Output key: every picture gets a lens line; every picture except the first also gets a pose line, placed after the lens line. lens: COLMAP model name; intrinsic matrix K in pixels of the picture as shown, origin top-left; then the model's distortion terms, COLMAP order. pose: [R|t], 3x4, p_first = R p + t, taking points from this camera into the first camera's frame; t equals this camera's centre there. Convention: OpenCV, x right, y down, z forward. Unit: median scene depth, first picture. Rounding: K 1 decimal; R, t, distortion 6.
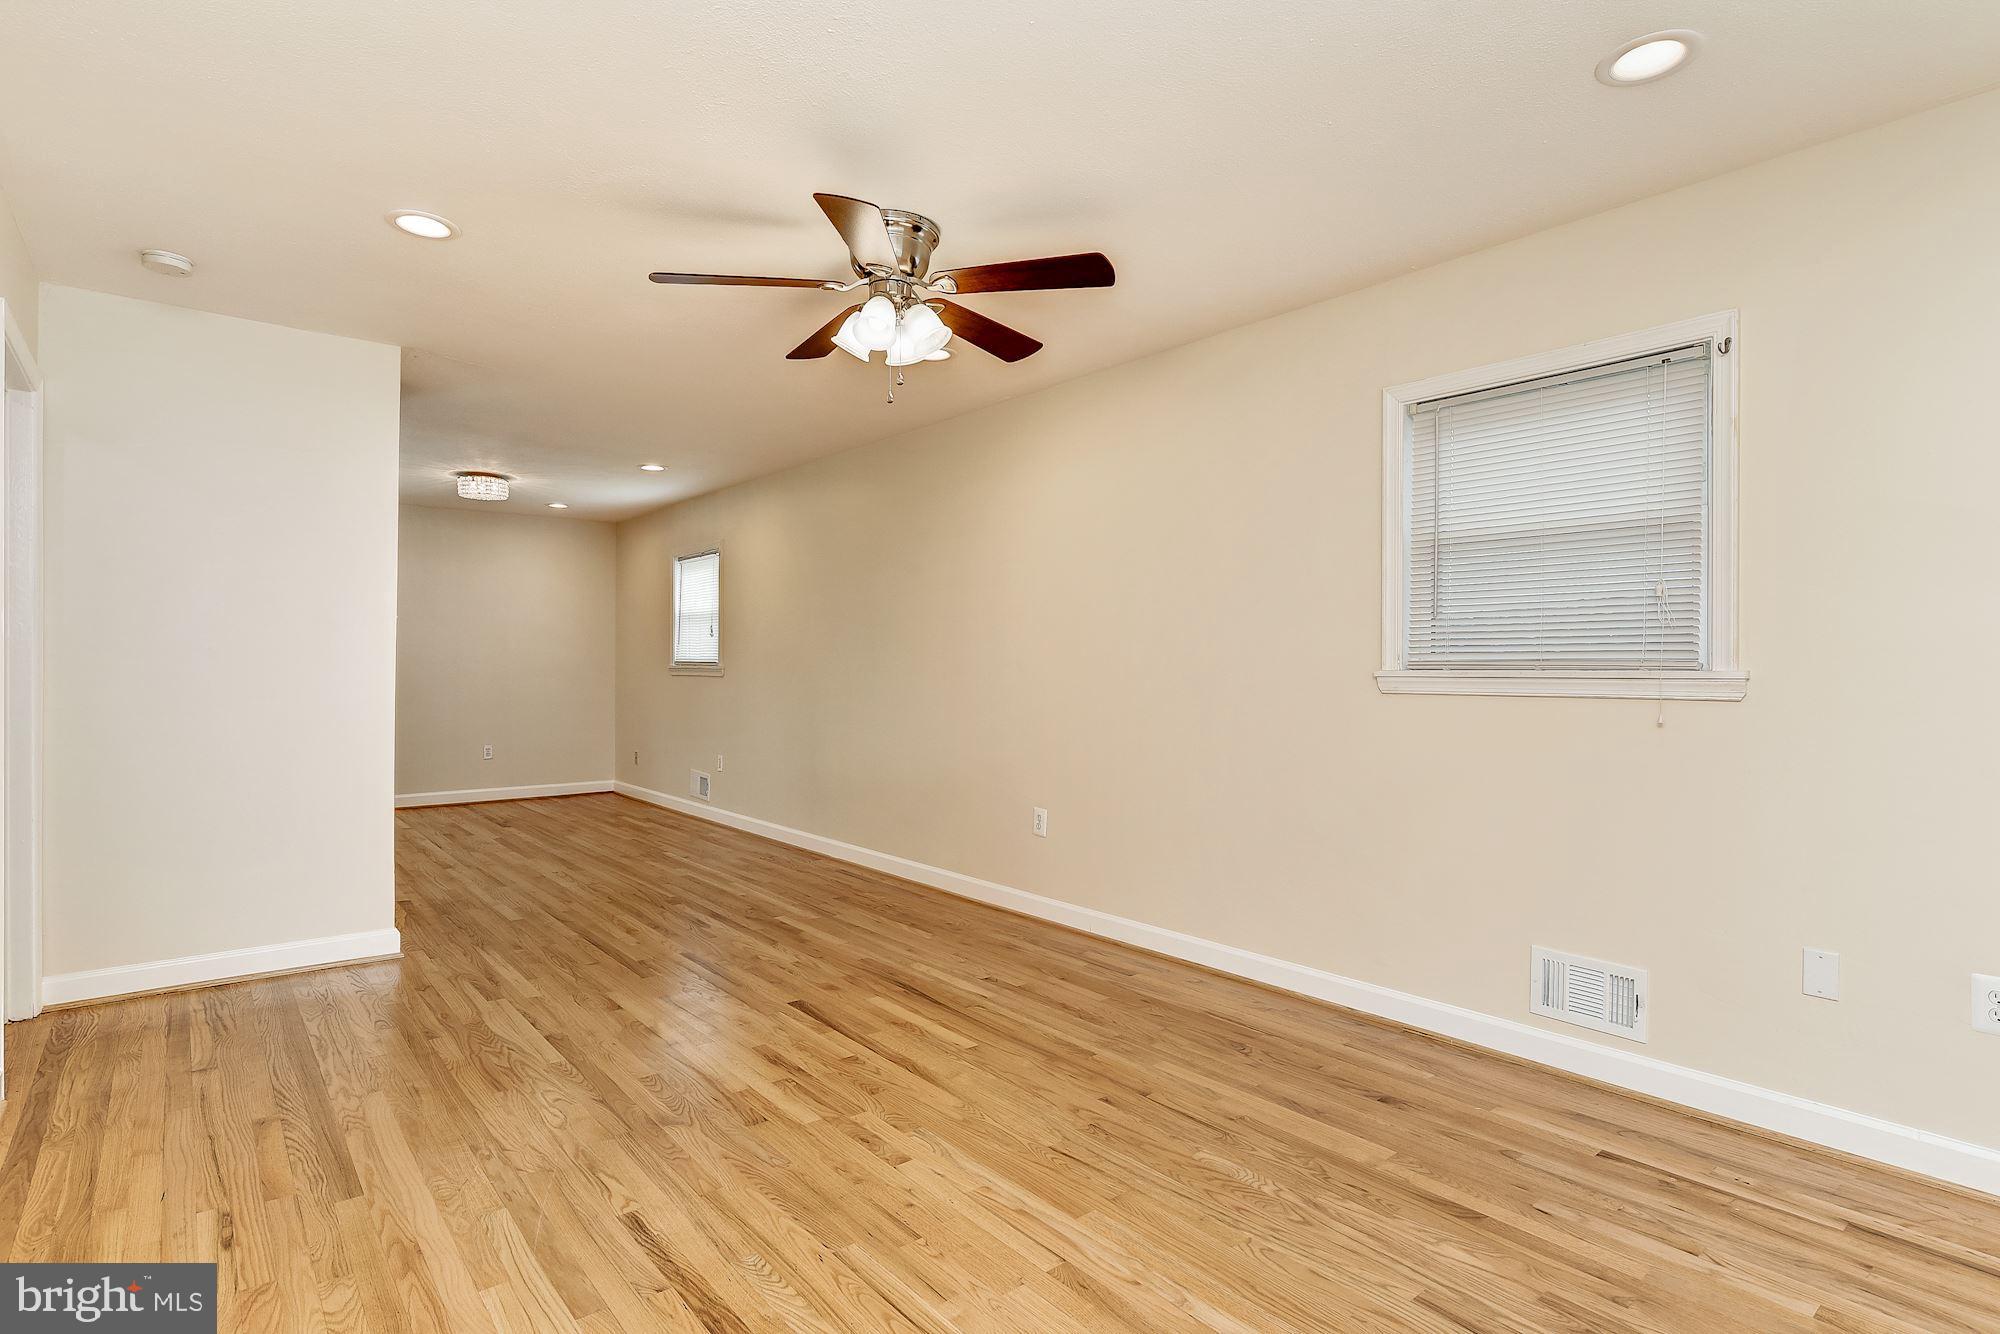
lens RADIAL K [[1001.2, 0, 994.5], [0, 1001.2, 665.3], [0, 0, 1]] dist [-0.011057, 0.007093]
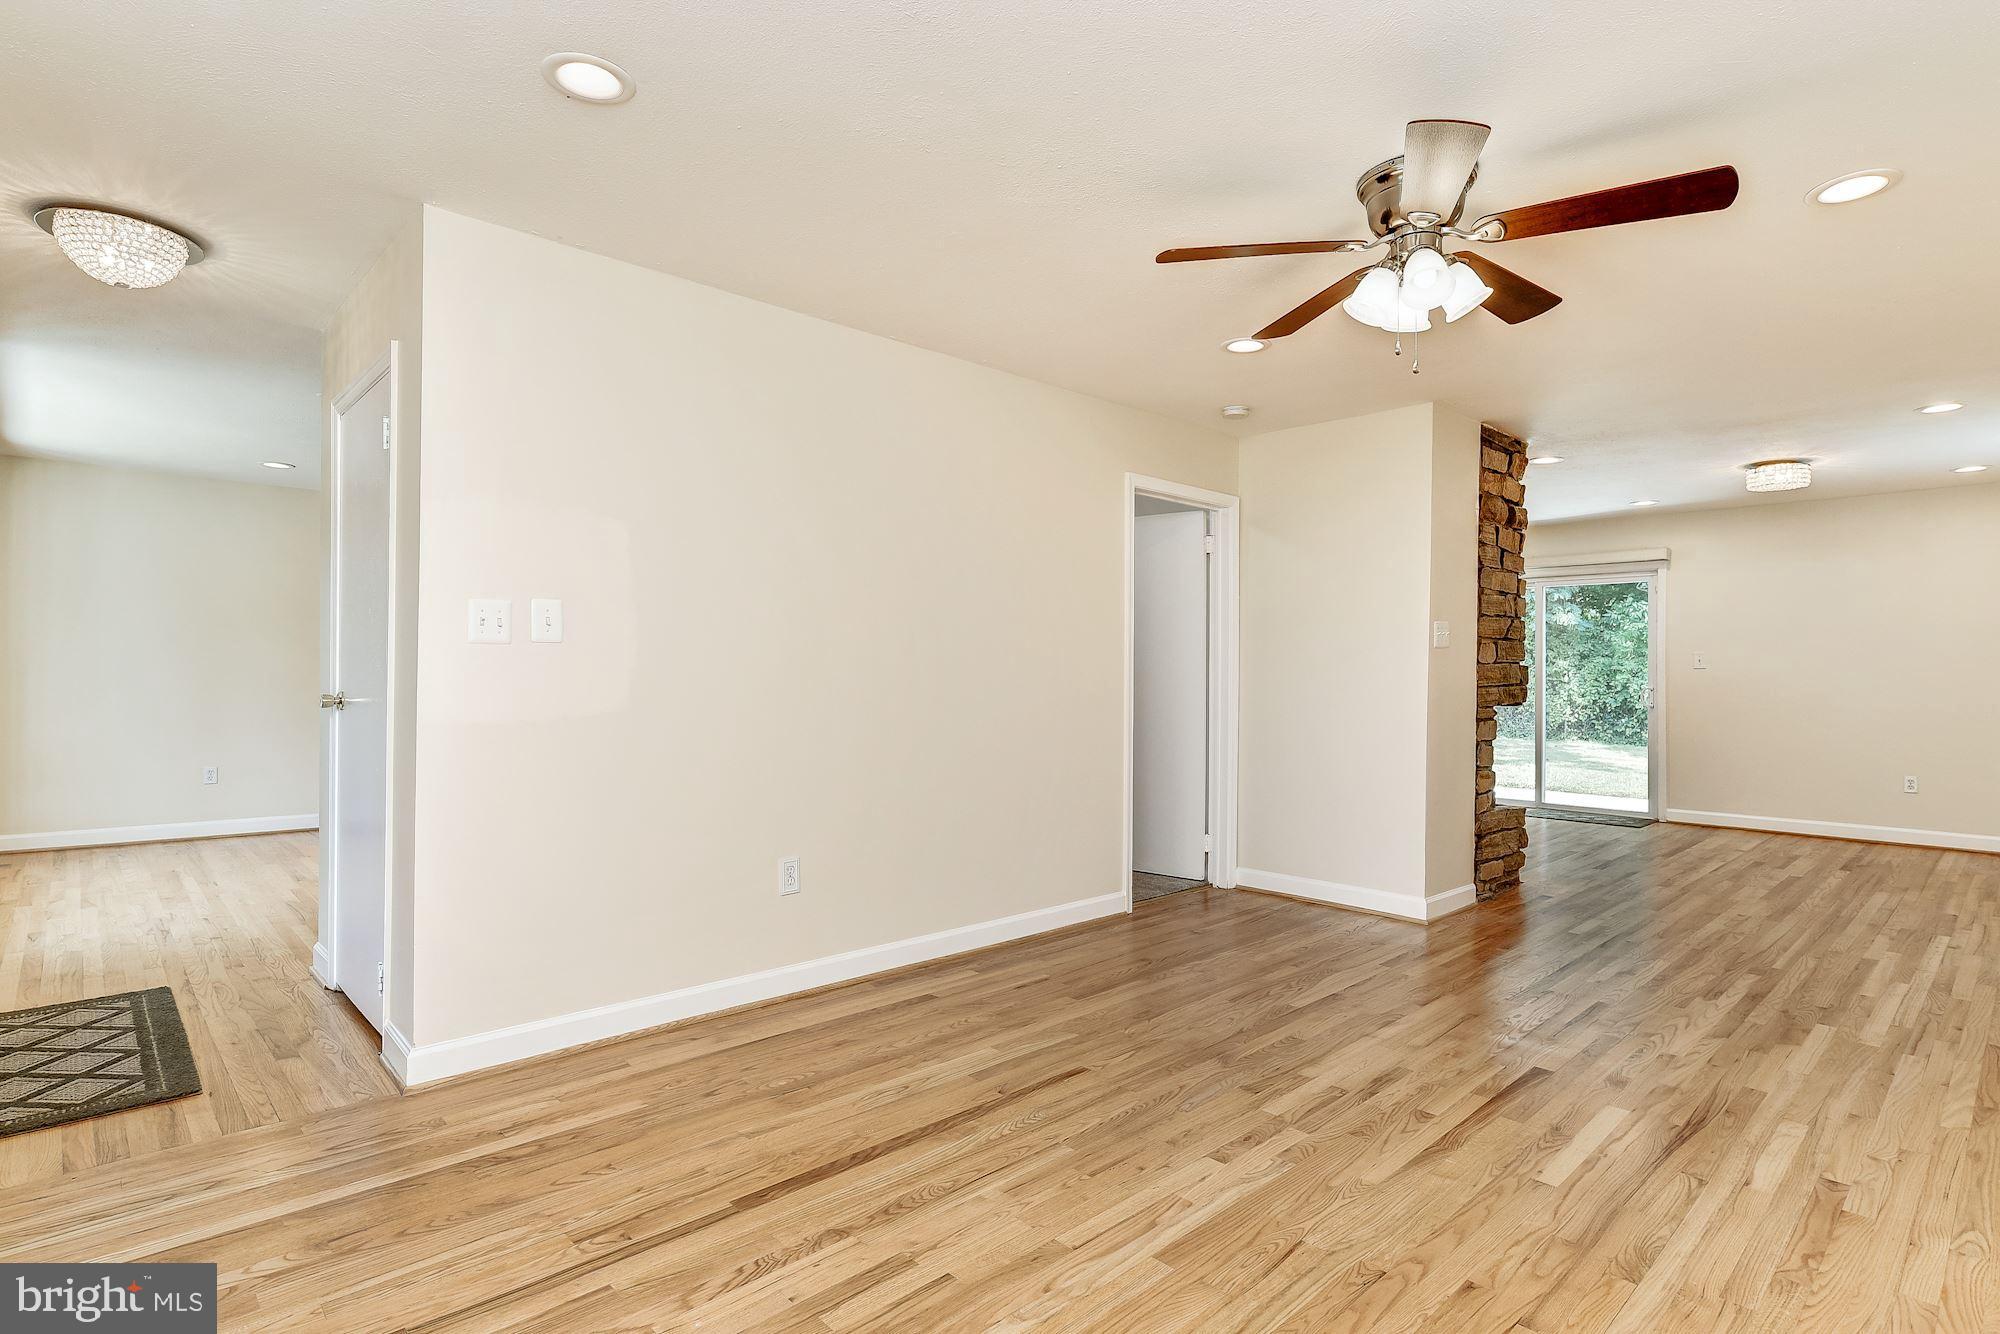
lens RADIAL K [[1001.2, 0, 1003.9], [0, 1001.2, 659.8], [0, 0, 1]] dist [-0.011057, 0.007093]
pose [[0.074759, -0.014662, -0.997094, 0.721911], [-0.006707, 0.999862, -0.015205, 0.004825], [0.997179, 0.007824, 0.074650, 0.557707]]
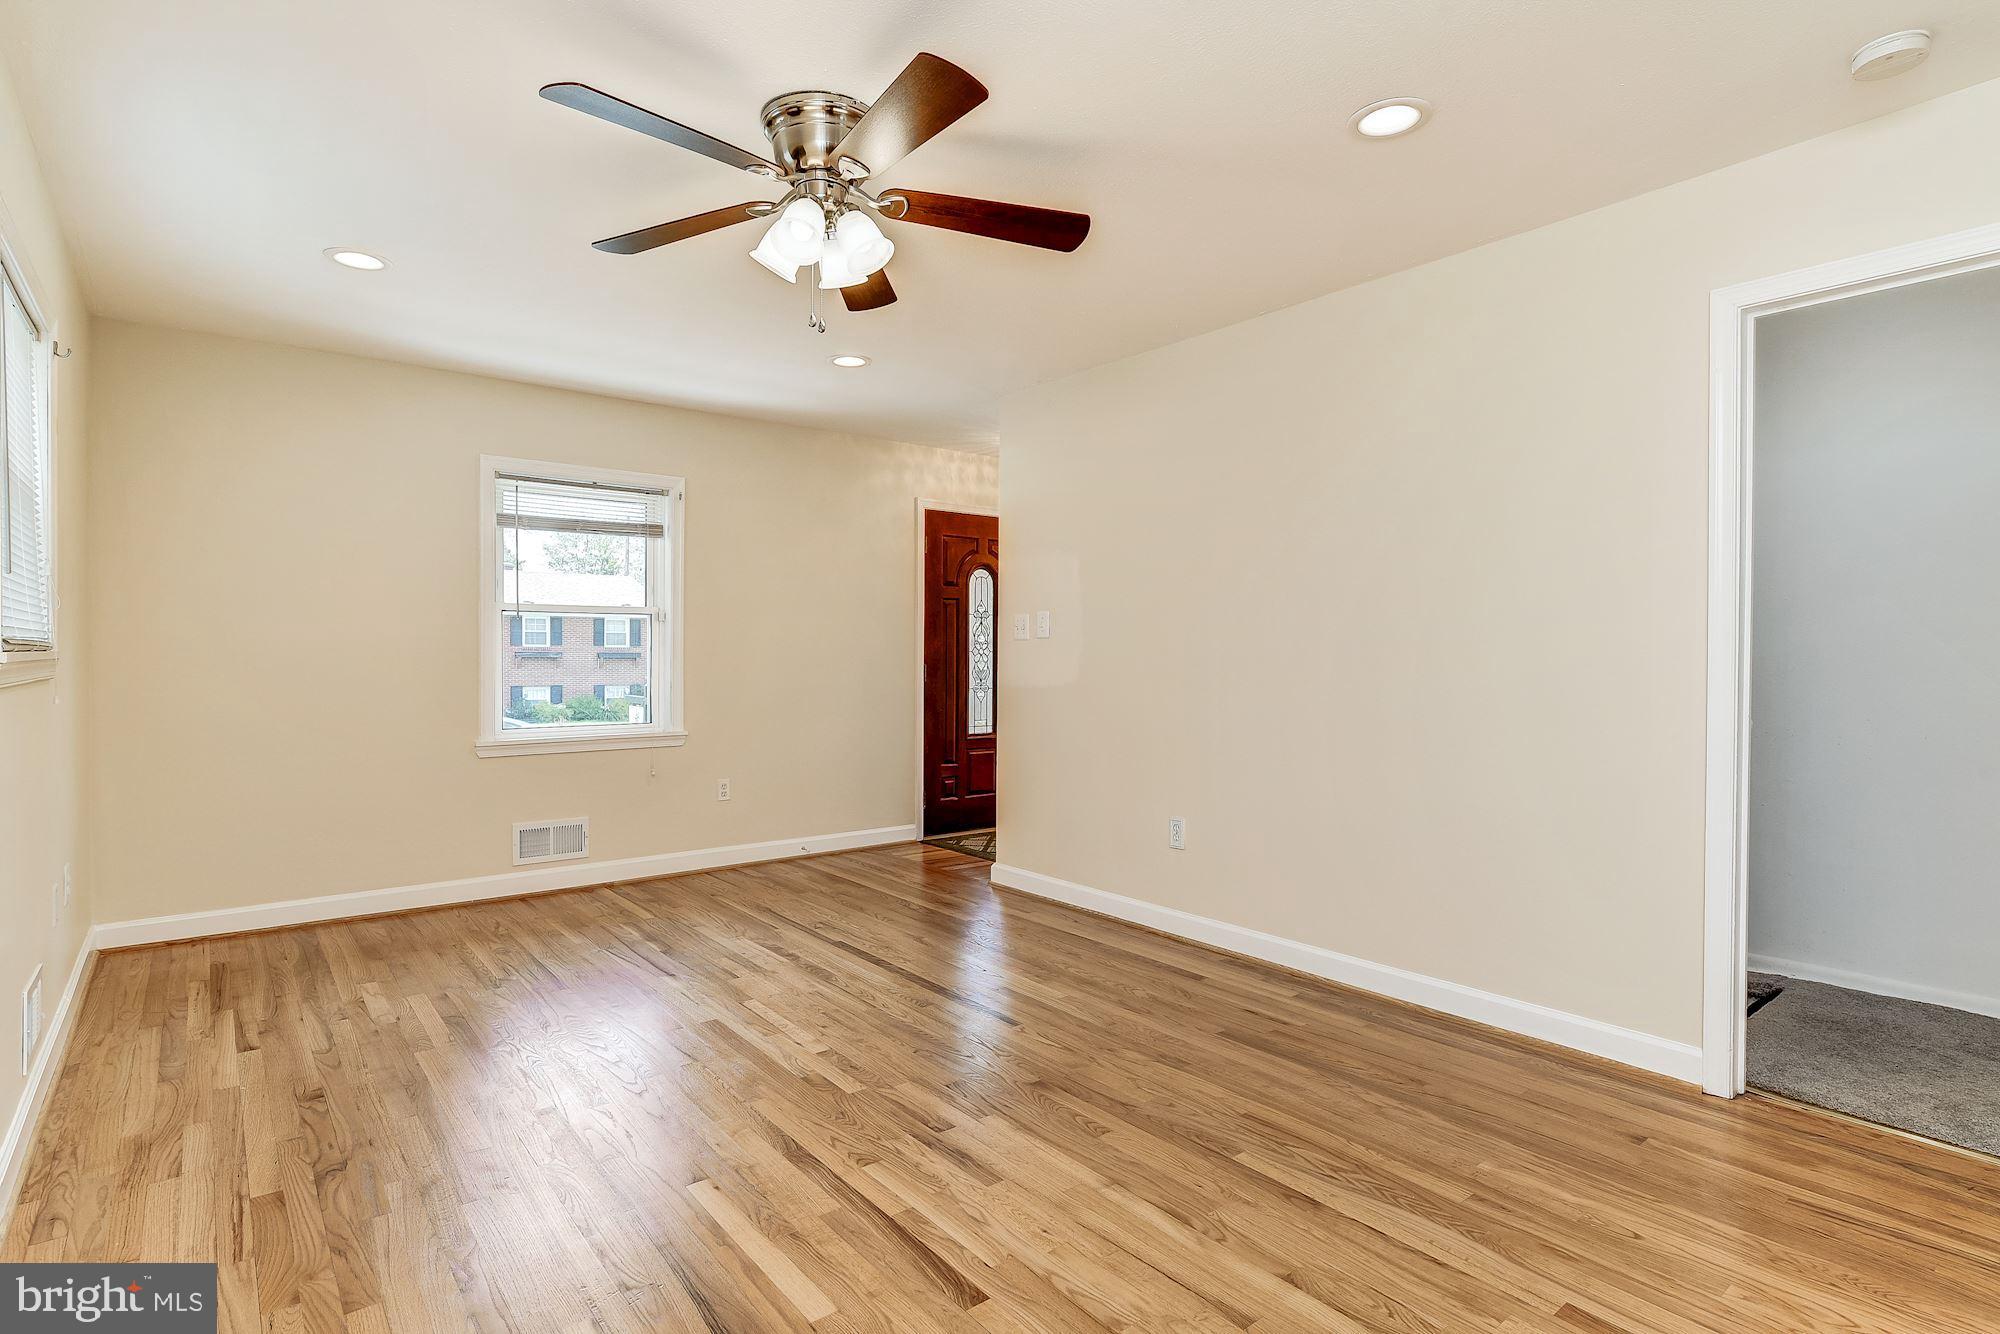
lens RADIAL K [[1001.2, 0, 993.4], [0, 1001.2, 670.5], [0, 0, 1]] dist [-0.011057, 0.007093]
pose [[-0.999902, -0.006039, 0.012656, -0.249919], [-0.005864, 0.999887, 0.013850, 0.004078], [-0.012738, 0.013775, -0.999824, 1.768091]]
